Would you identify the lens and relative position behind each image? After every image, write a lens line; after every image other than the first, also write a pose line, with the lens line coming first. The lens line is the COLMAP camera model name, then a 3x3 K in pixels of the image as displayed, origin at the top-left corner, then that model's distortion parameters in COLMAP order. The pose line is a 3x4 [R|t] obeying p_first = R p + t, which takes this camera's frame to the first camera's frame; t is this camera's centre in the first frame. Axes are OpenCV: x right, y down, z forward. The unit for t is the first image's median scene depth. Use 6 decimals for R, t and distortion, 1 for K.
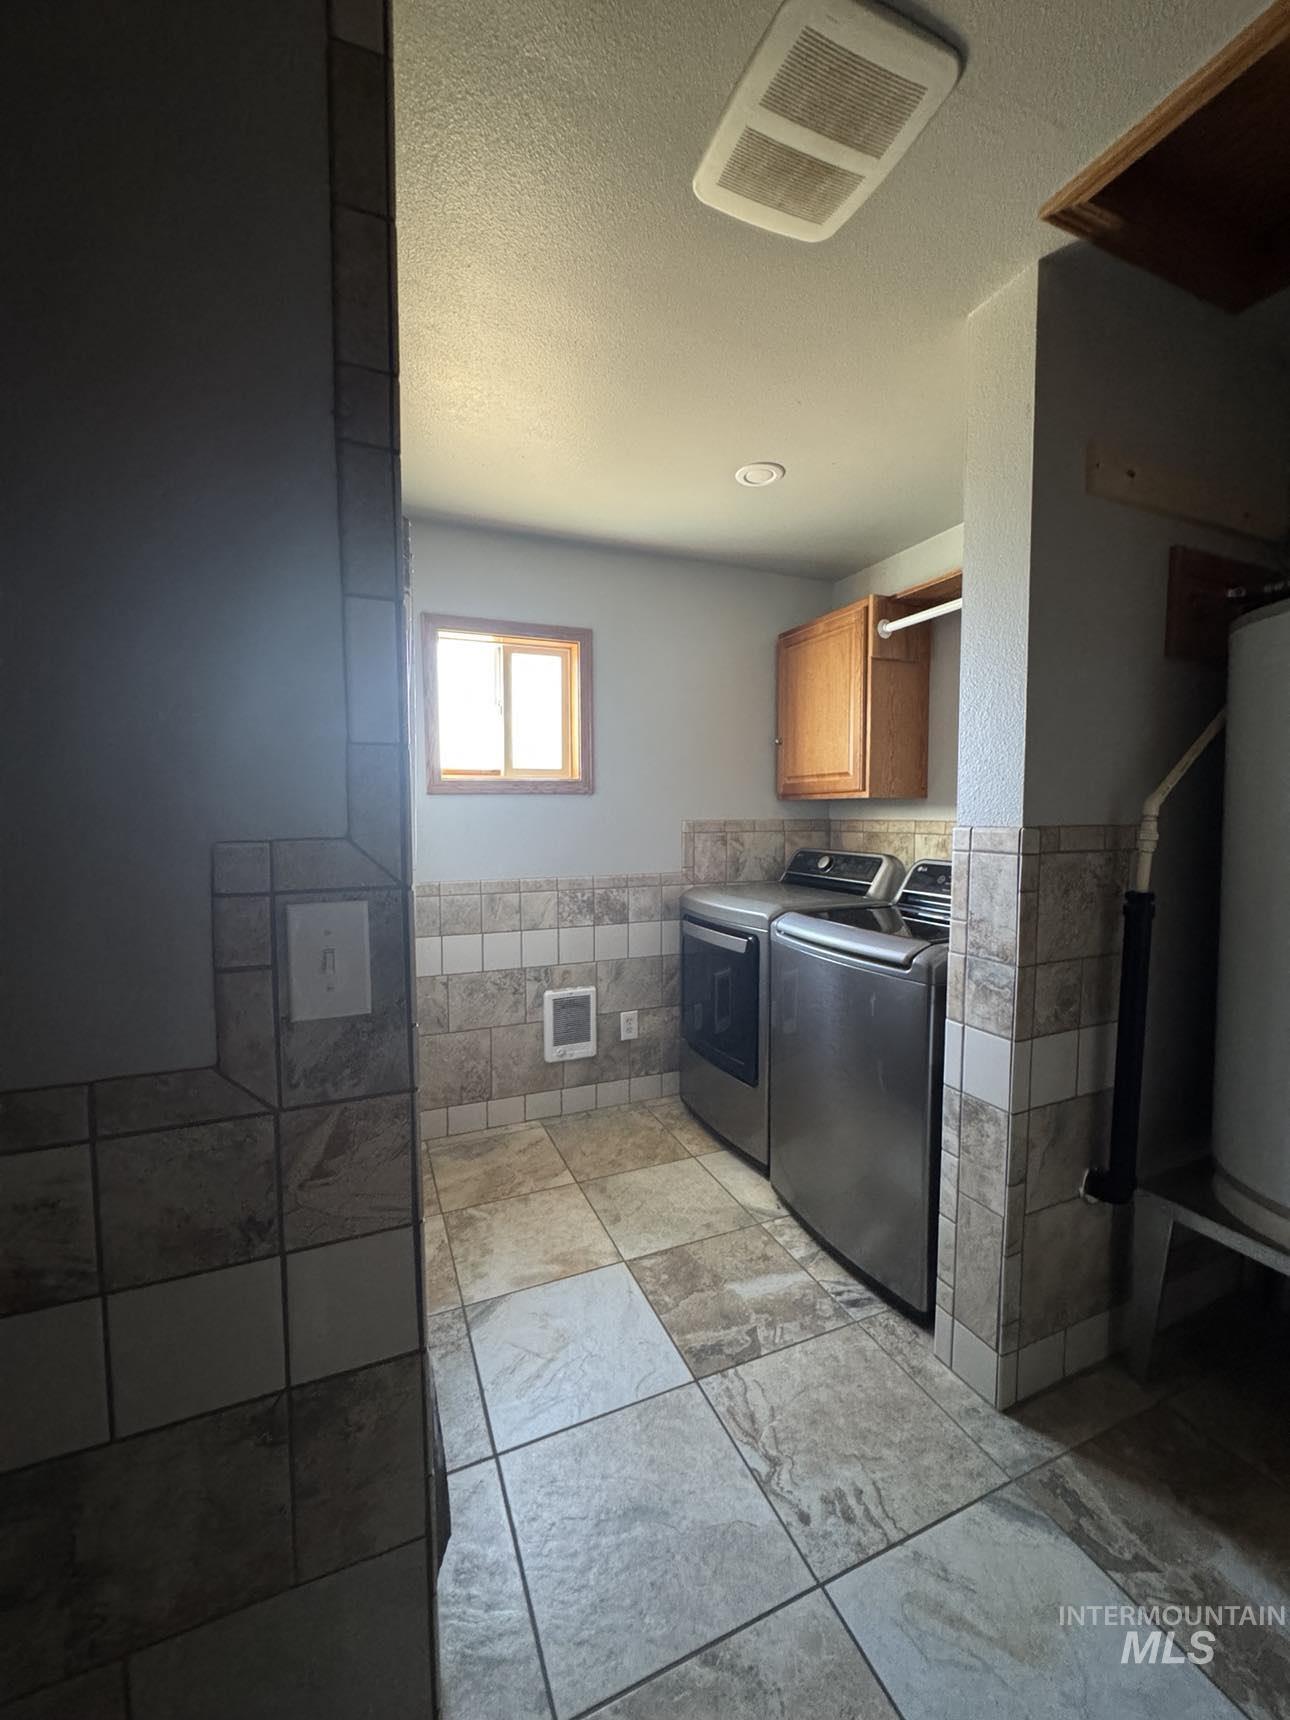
lens RADIAL K [[688.5, 0, 646.4], [0, 688.5, 860.4], [0, 0, 1]] dist [-0.002145, -0.000124]
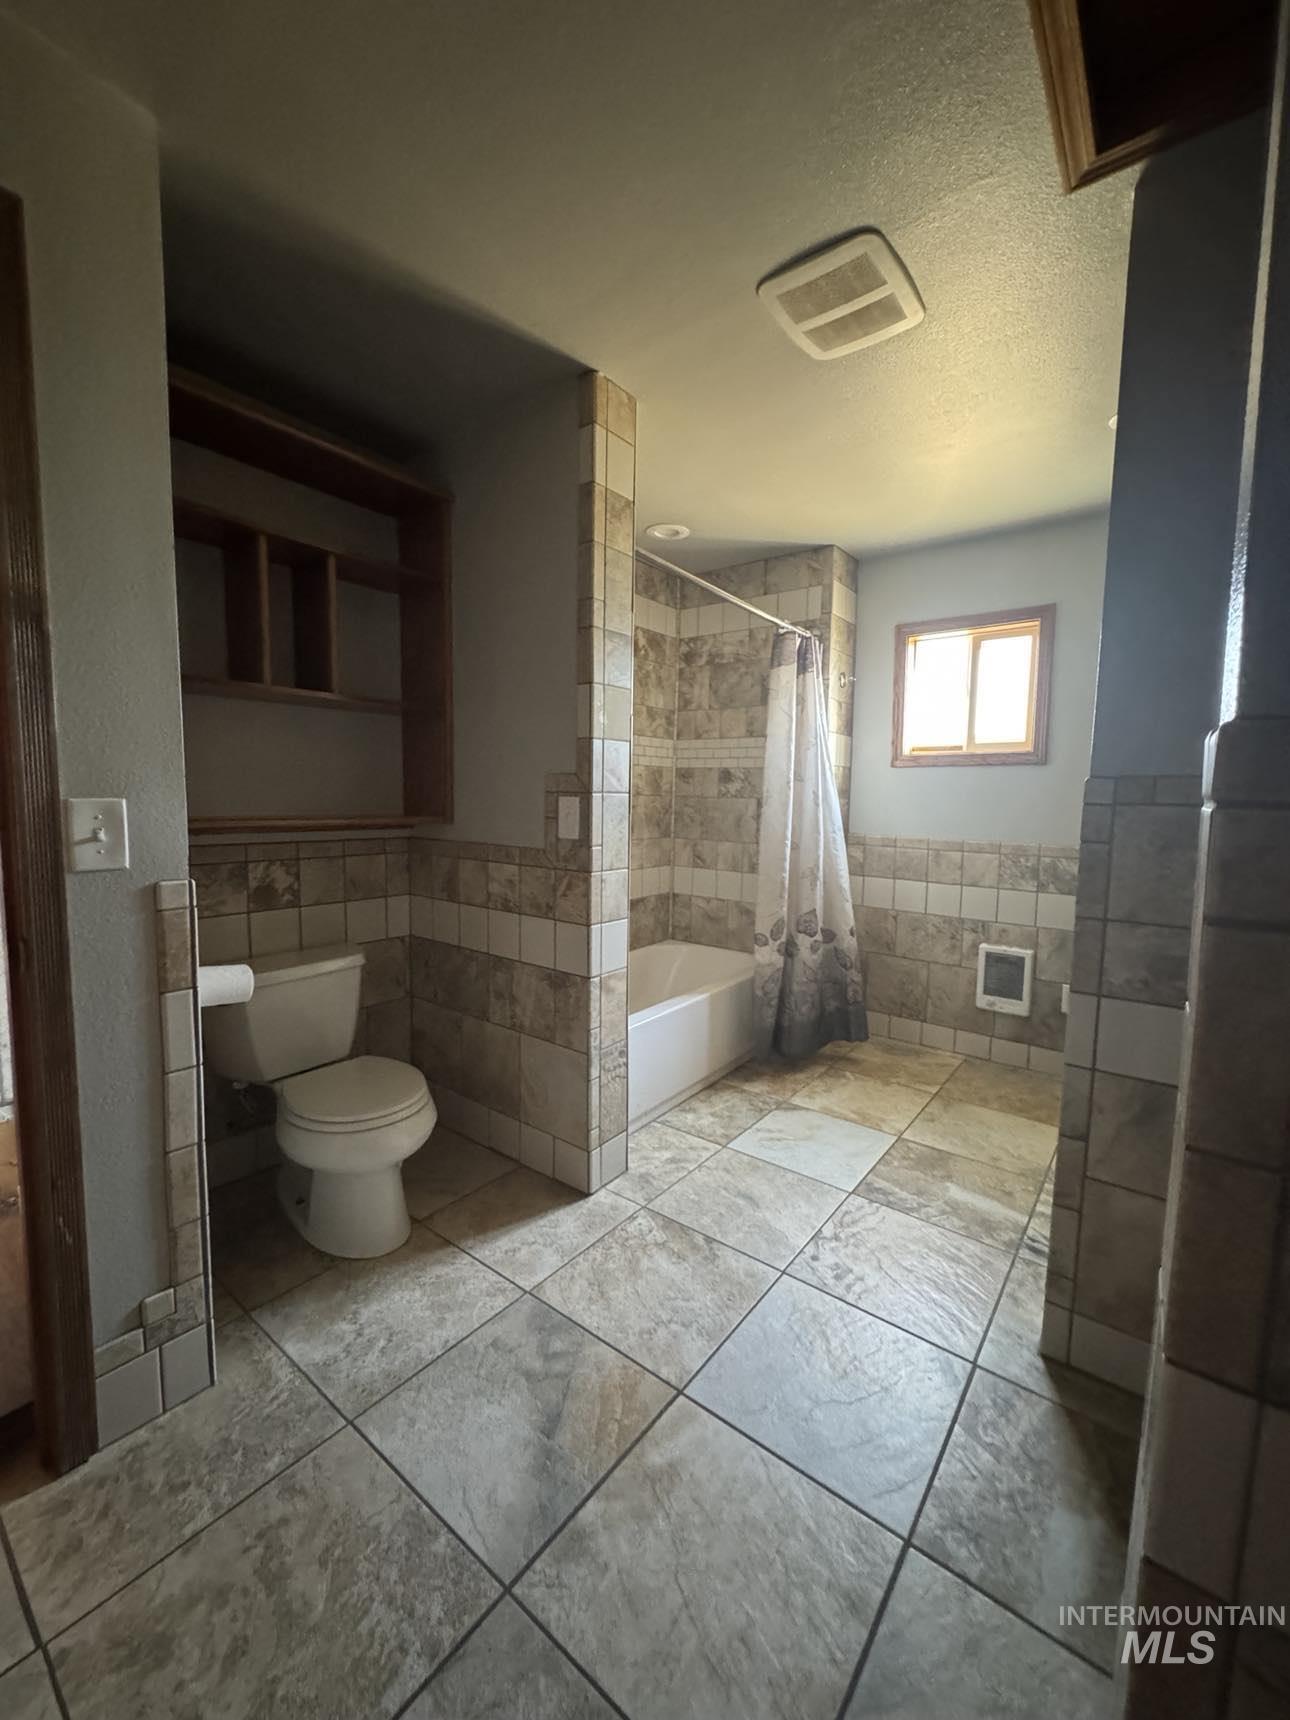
lens RADIAL K [[688.5, 0, 649.4], [0, 688.5, 860.5], [0, 0, 1]] dist [-0.002145, -0.000124]
pose [[0.484303, 0.094087, -0.869827, 0.565964], [-0.080537, 0.994774, 0.062760, 0.031142], [0.871186, 0.039659, 0.489350, -0.017643]]
